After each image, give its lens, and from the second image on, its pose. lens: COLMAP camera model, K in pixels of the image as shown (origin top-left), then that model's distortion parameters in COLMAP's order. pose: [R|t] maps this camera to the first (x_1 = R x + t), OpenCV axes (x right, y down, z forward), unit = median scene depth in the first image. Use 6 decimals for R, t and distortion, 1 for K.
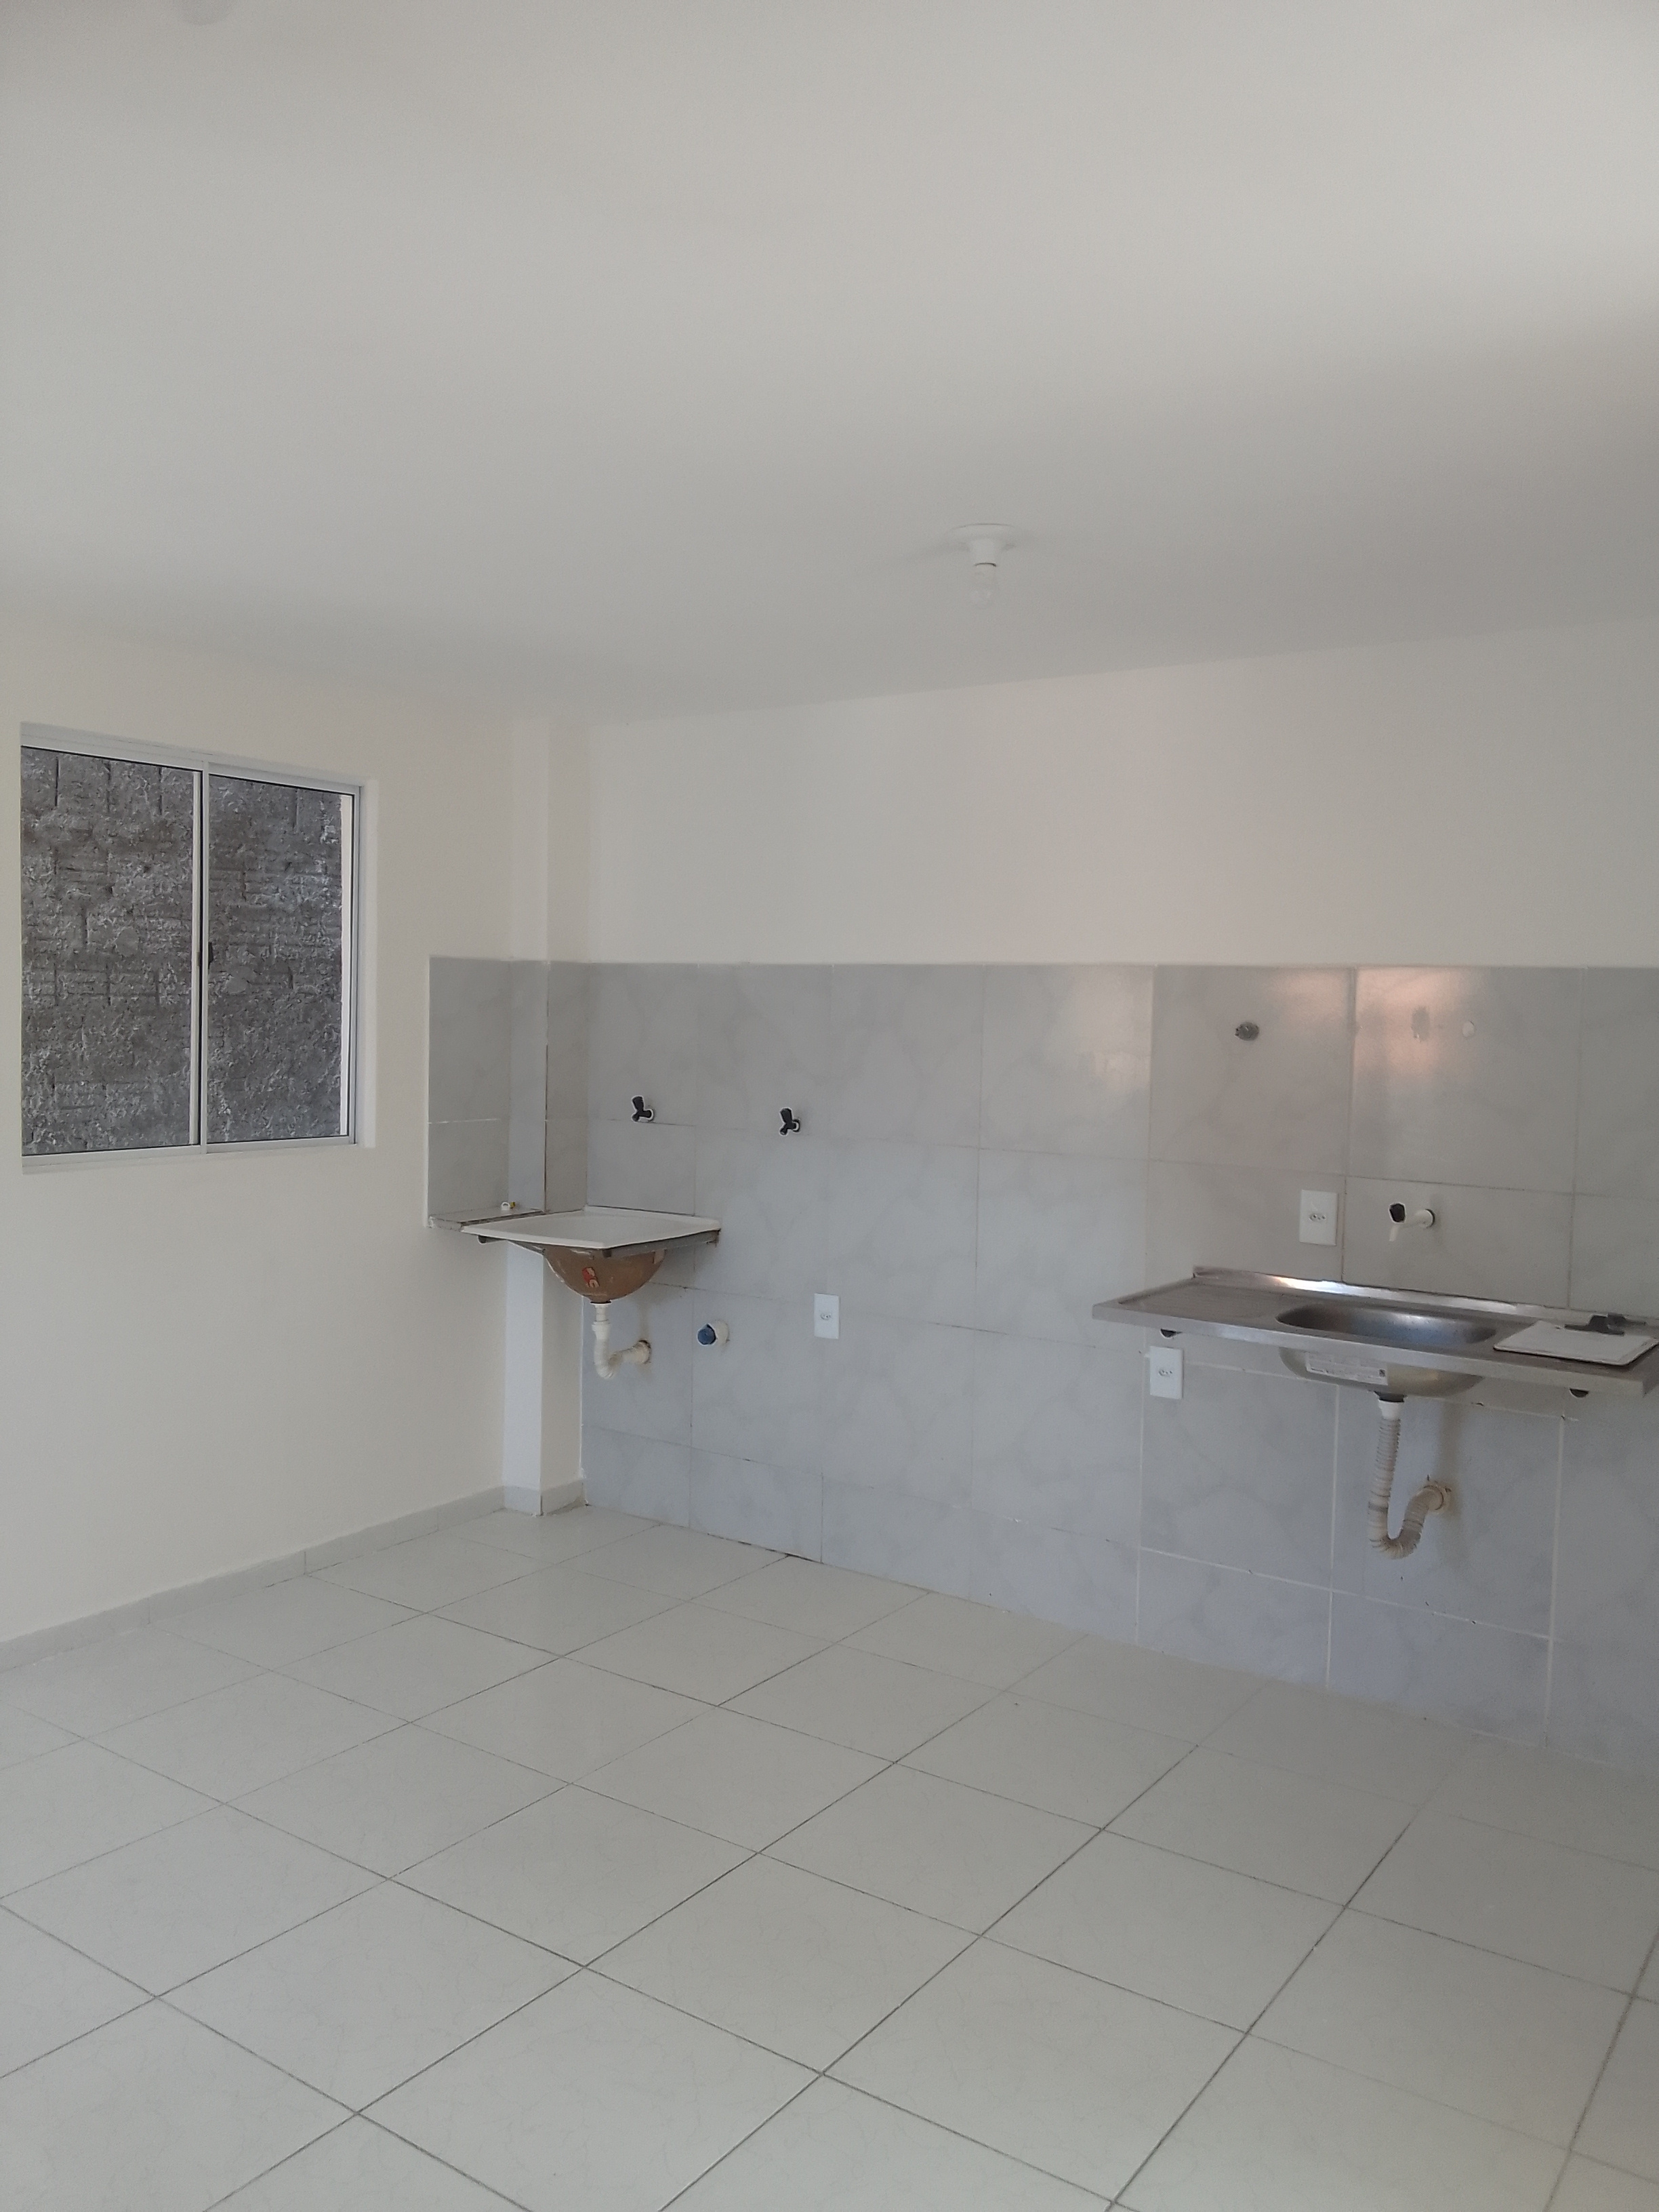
lens RADIAL K [[1705.0, 0, 829.5], [0, 1705.0, 1106.0], [0, 0, 1]] dist [0.110062, -0.255595]
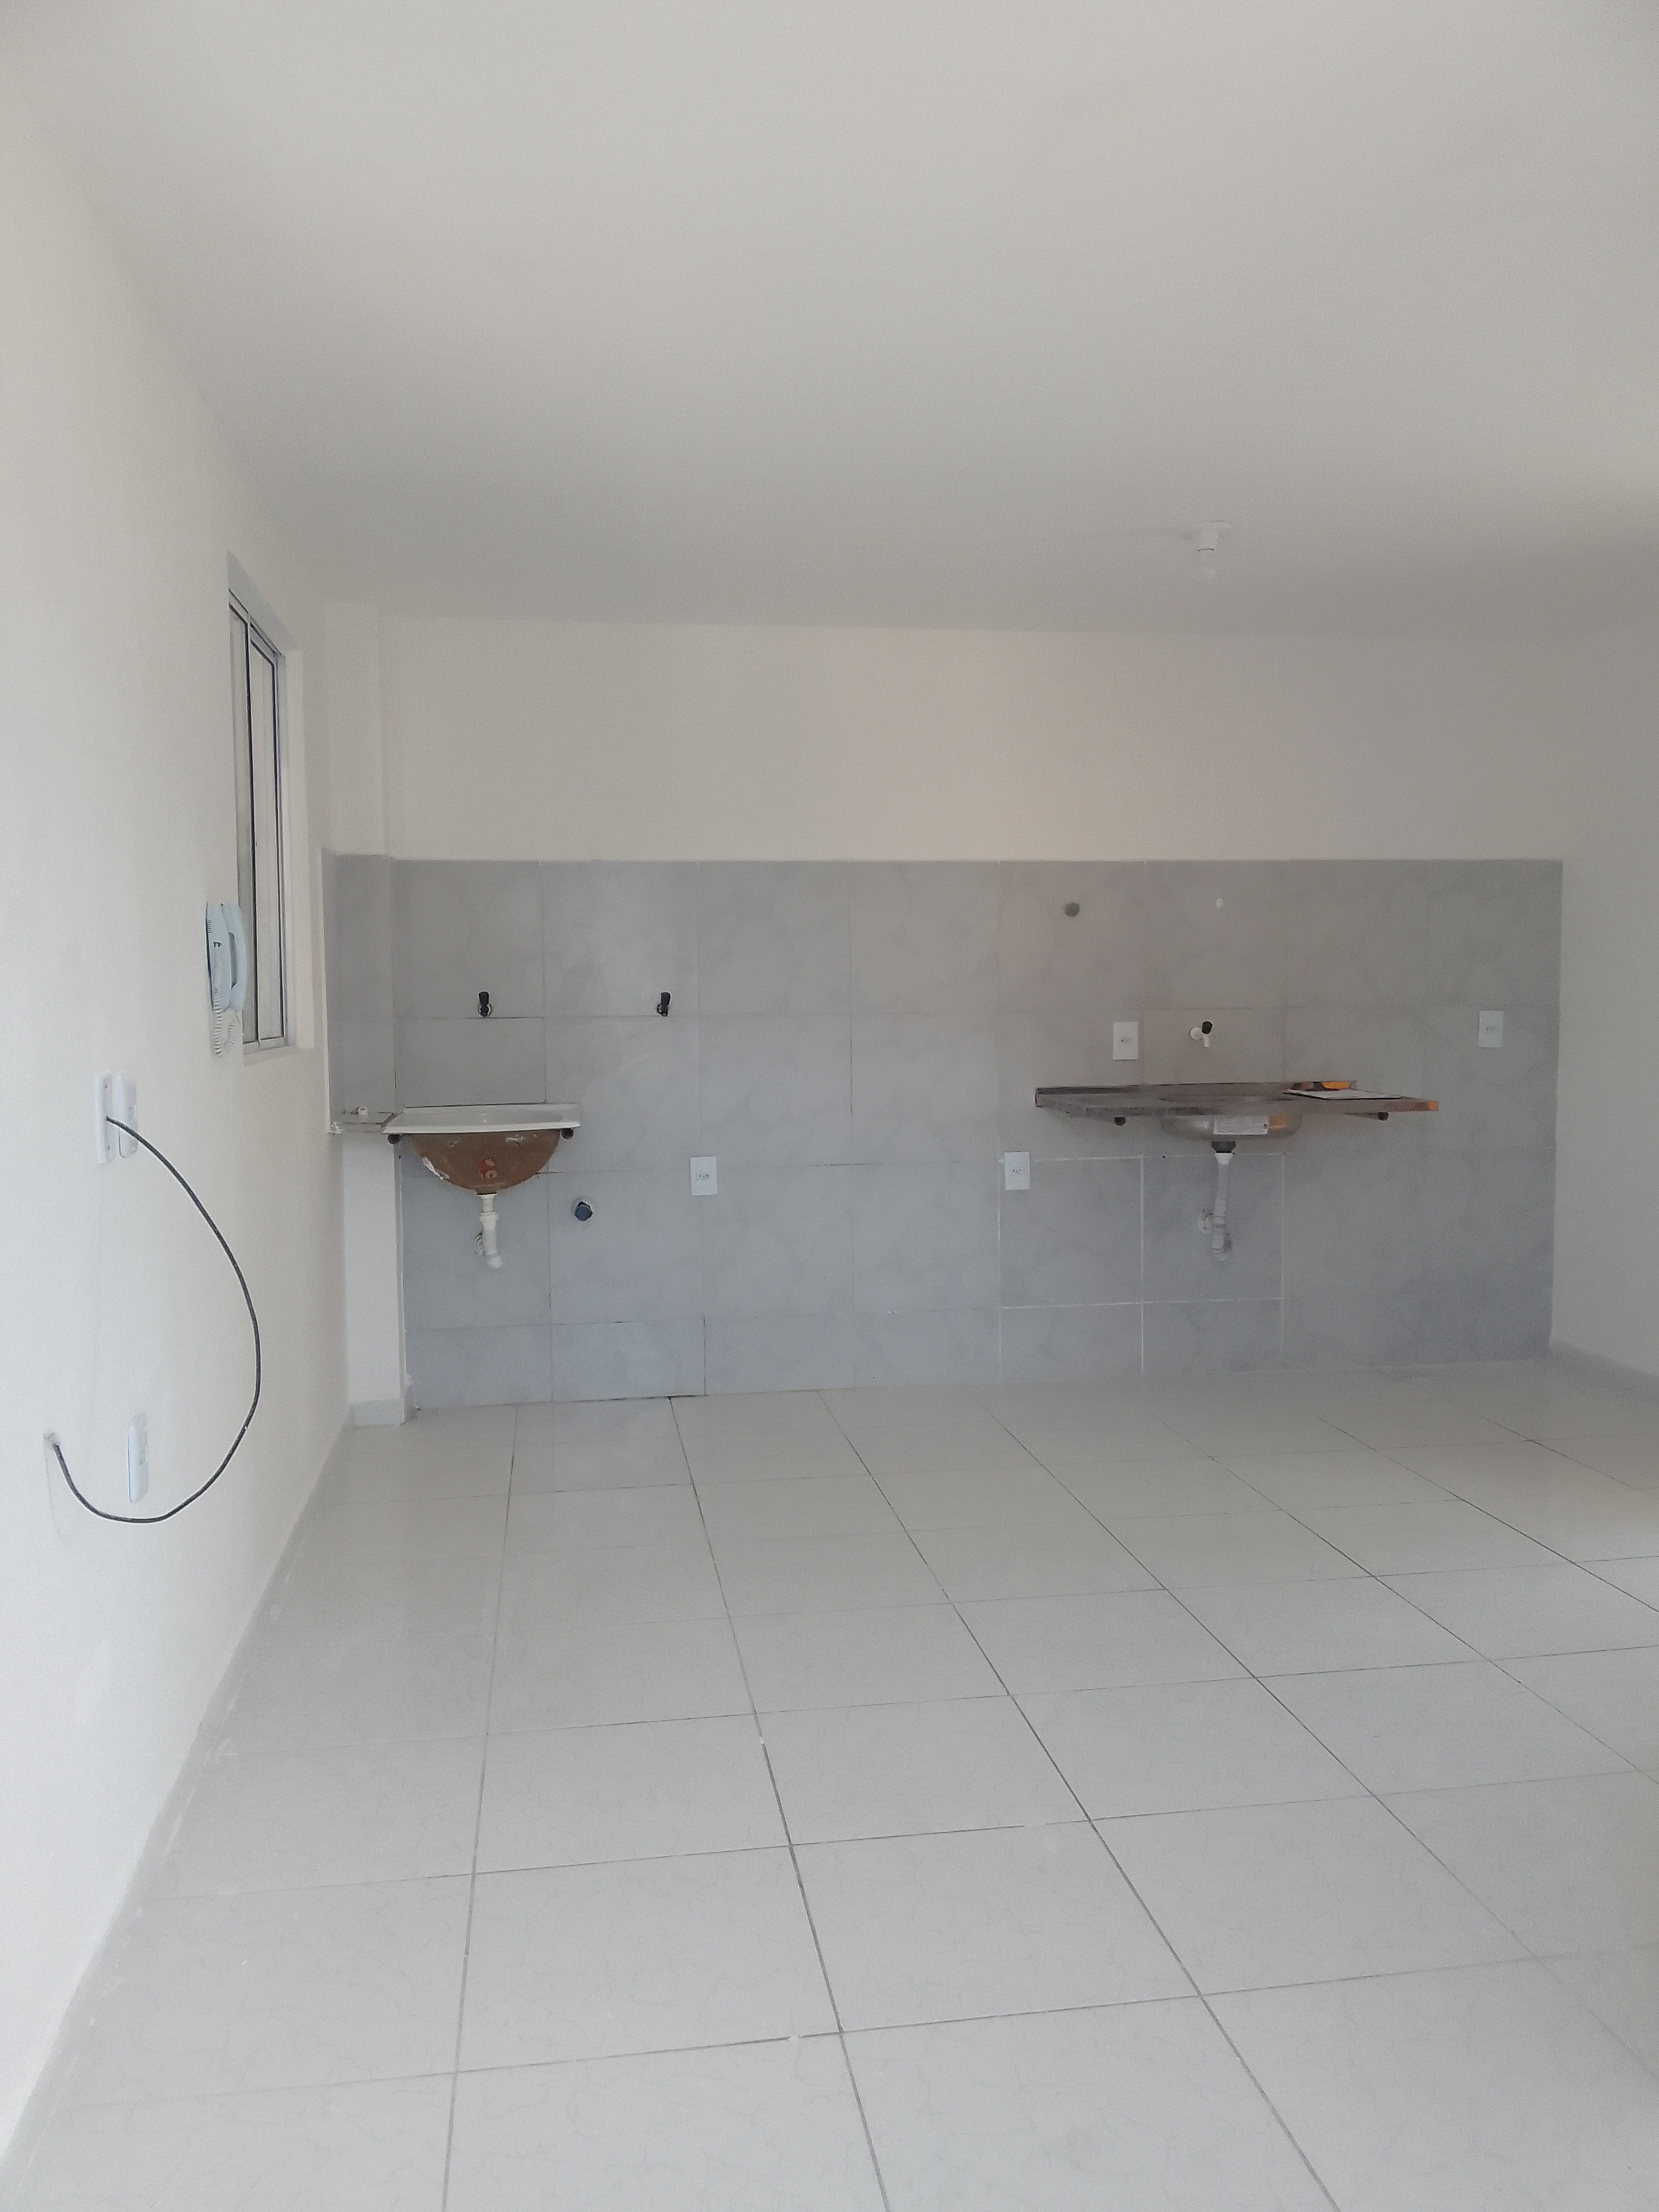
lens RADIAL K [[1727.7, 0, 829.5], [0, 1727.7, 1106.0], [0, 0, 1]] dist [0.118830, 0.000562]
pose [[0.718812, -0.076320, 0.691003, -0.737295], [0.068172, 0.996904, 0.039190, 0.038552], [-0.691854, 0.018936, 0.721789, 0.119900]]
